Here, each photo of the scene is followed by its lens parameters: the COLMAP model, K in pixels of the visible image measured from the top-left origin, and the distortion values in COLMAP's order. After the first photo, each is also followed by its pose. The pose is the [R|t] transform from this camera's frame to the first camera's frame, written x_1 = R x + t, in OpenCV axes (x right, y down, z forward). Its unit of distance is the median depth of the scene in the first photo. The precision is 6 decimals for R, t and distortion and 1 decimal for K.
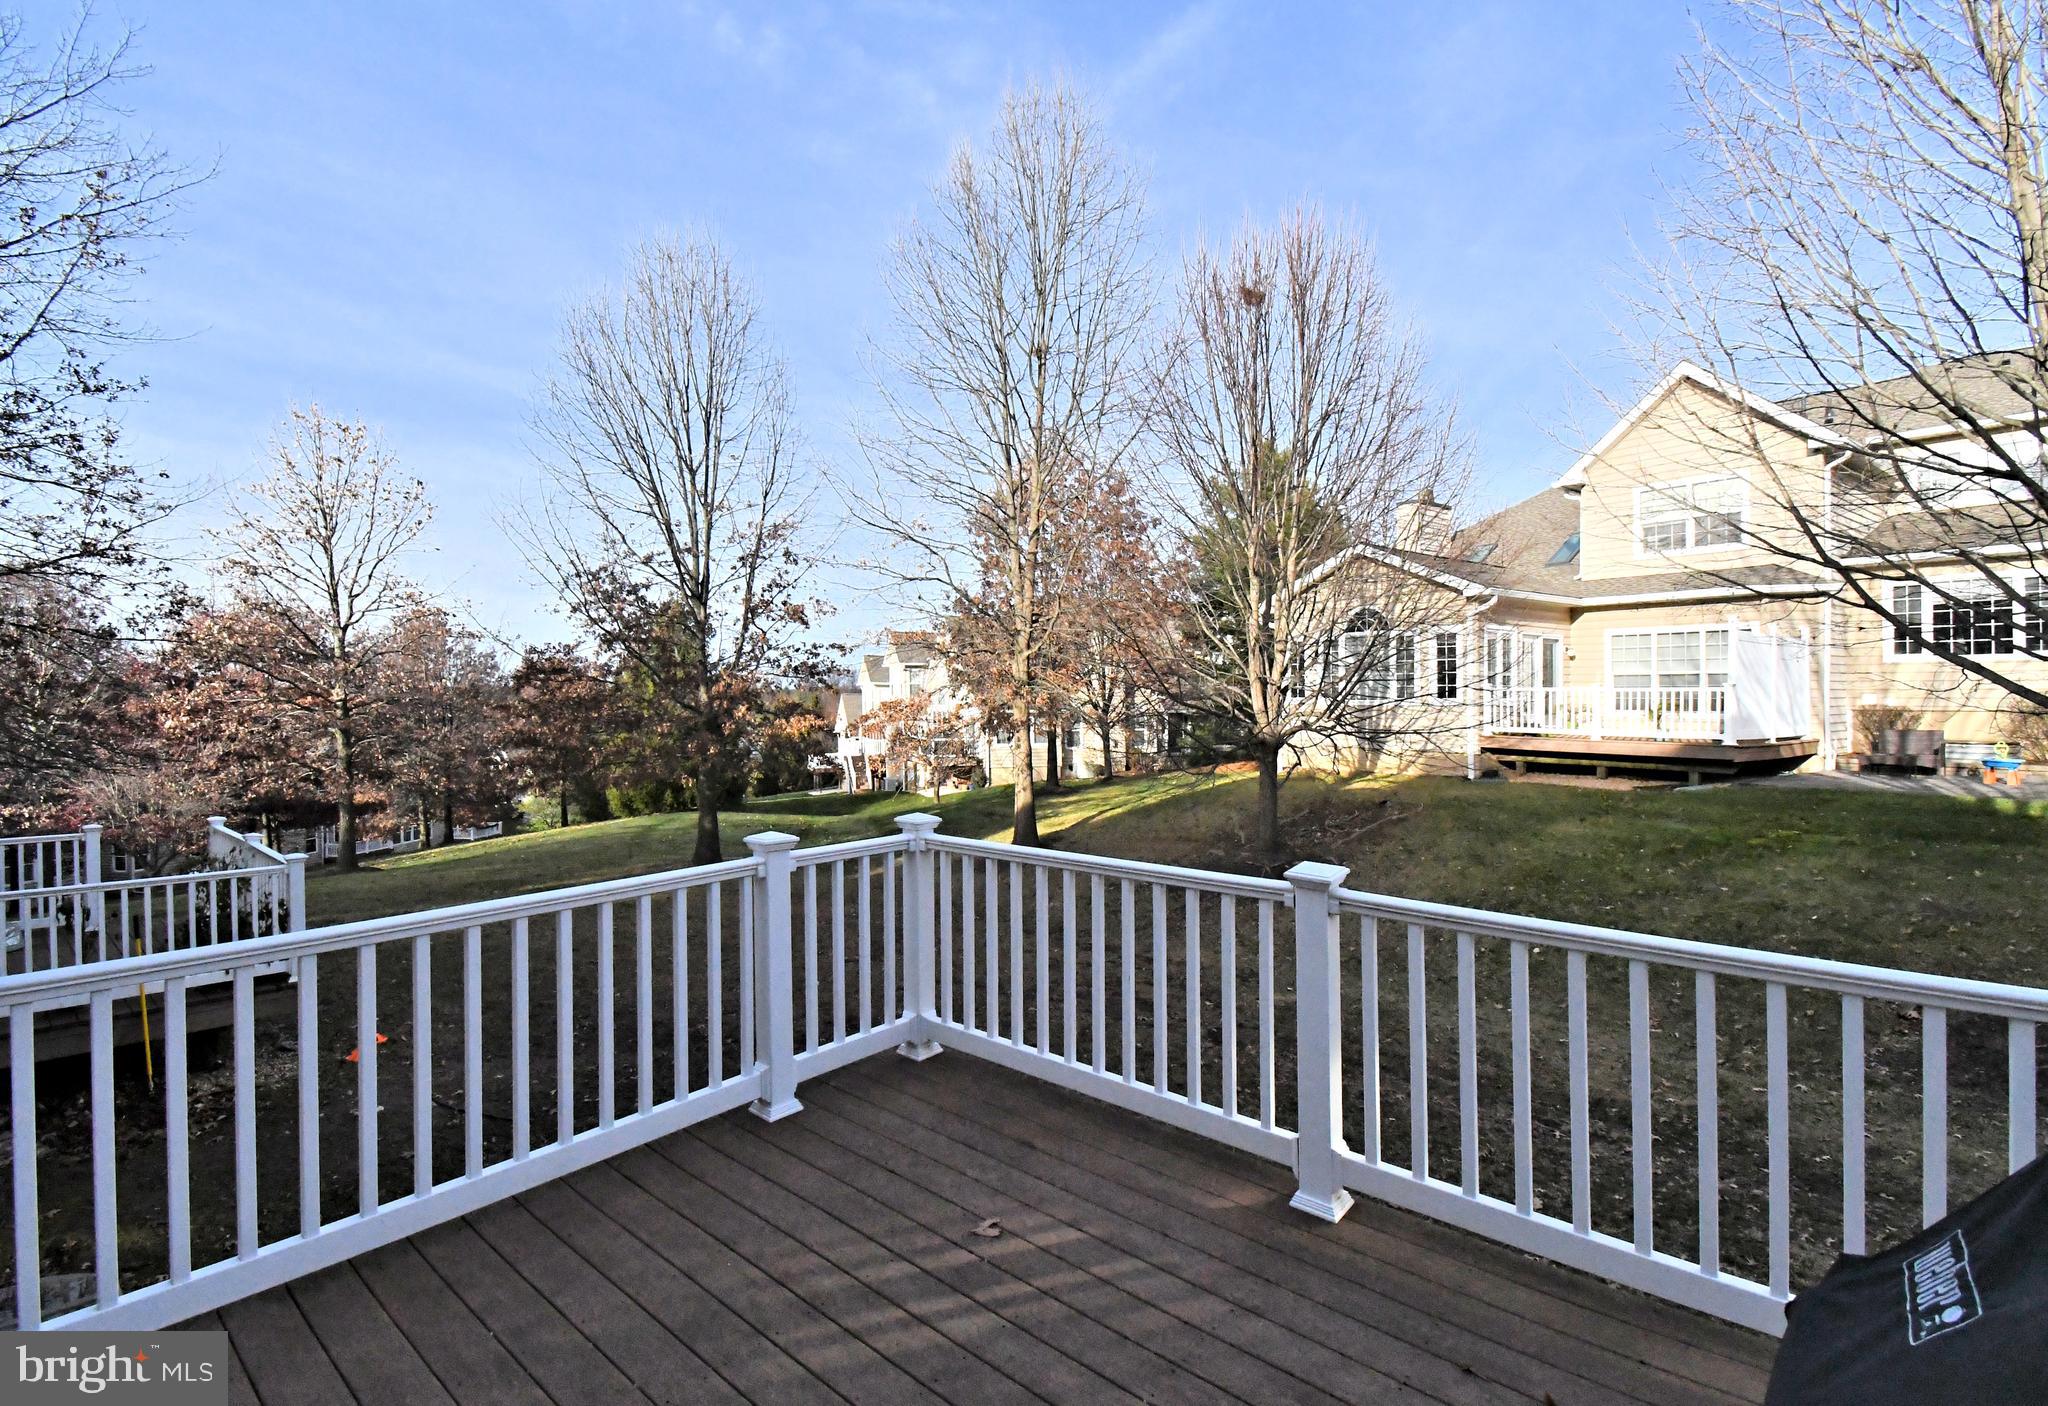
lens RADIAL K [[970.7, 0, 1028.2], [0, 970.7, 702.1], [0, 0, 1]] dist [0.012362, -0.000310]
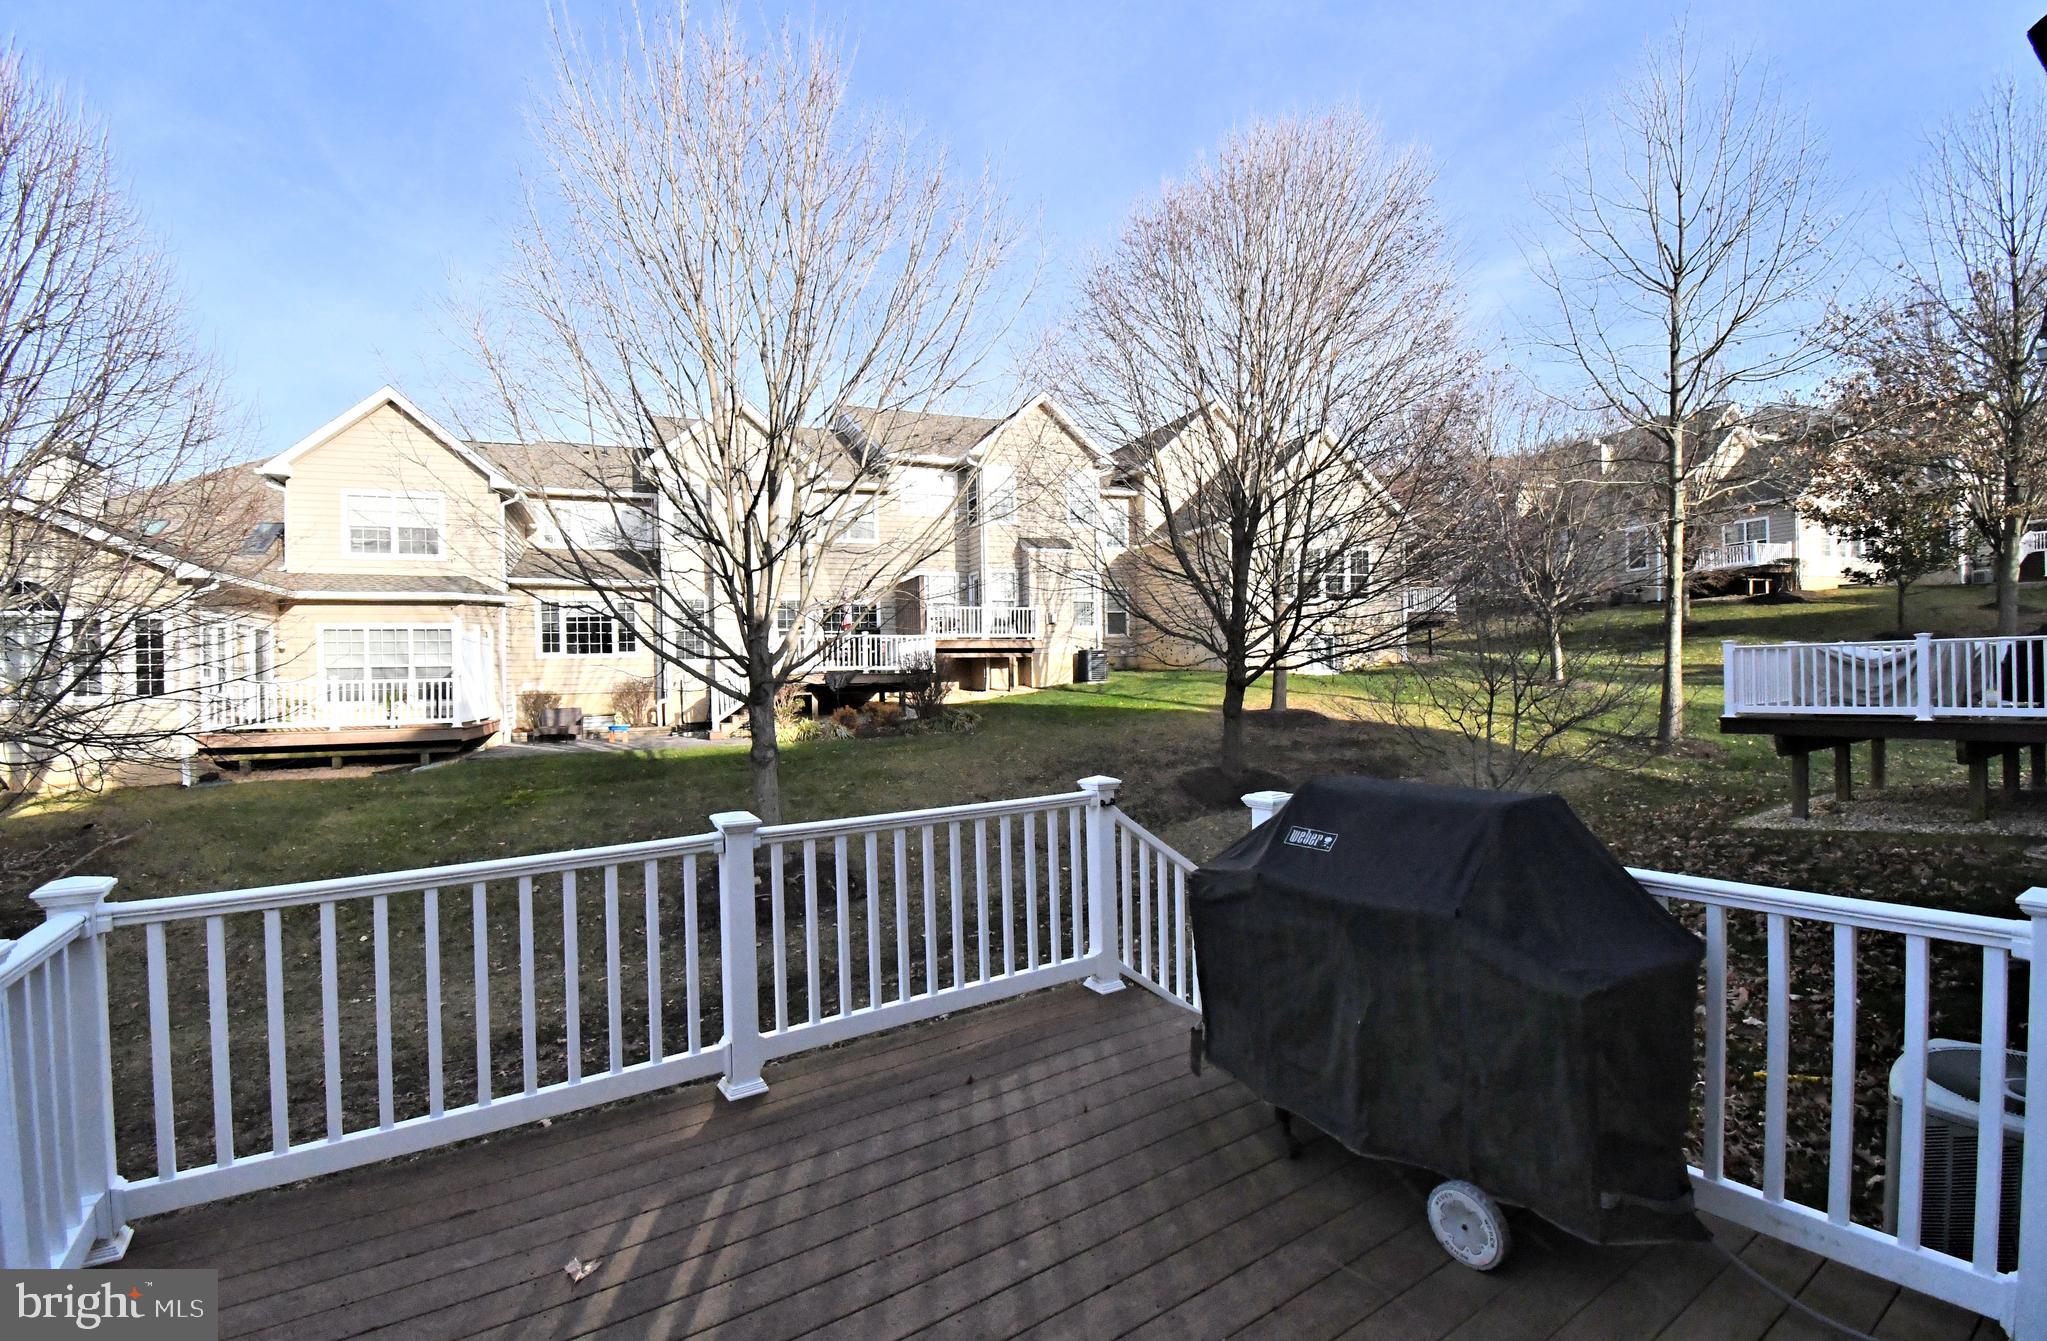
lens RADIAL K [[883.0, 0, 1025.7], [0, 883.0, 655.7], [0, 0, 1]] dist [-0.002726, -0.000401]
pose [[0.245416, 0.013457, 0.969325, -0.130714], [0.029123, 0.999350, -0.021247, 0.000582], [-0.968980, 0.033444, 0.244864, 0.068164]]
